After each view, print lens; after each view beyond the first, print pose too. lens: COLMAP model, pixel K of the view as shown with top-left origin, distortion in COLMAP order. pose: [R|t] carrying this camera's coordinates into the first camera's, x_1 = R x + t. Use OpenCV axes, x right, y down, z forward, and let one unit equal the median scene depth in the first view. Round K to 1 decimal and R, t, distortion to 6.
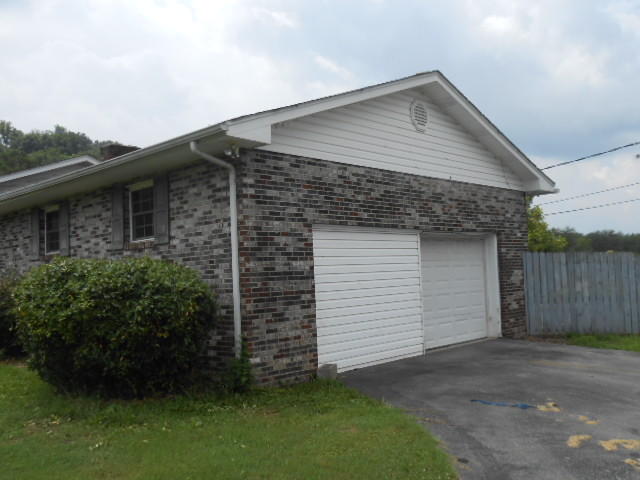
lens RADIAL K [[628.3, 0, 319.6], [0, 628.3, 239.1], [0, 0, 1]] dist [0.015288, 0.000000]
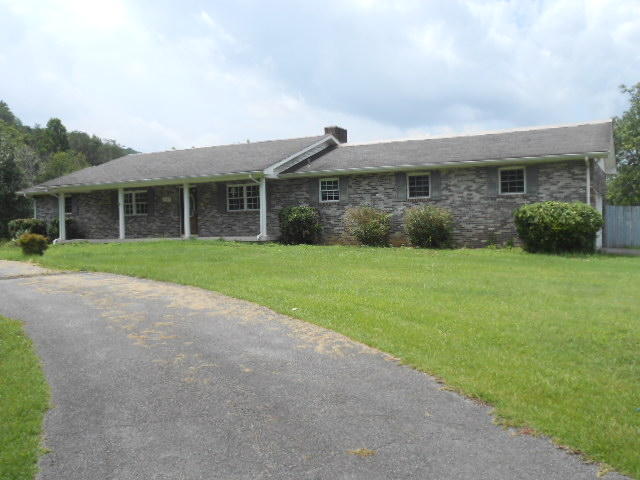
lens RADIAL K [[628.3, 0, 320.3], [0, 628.3, 240.5], [0, 0, 1]] dist [0.015288, 0.000000]
pose [[0.962150, 0.015595, 0.272075, -1.623934], [-0.037347, 0.996487, 0.074954, 0.026620], [-0.269950, -0.082279, 0.959352, -0.986373]]
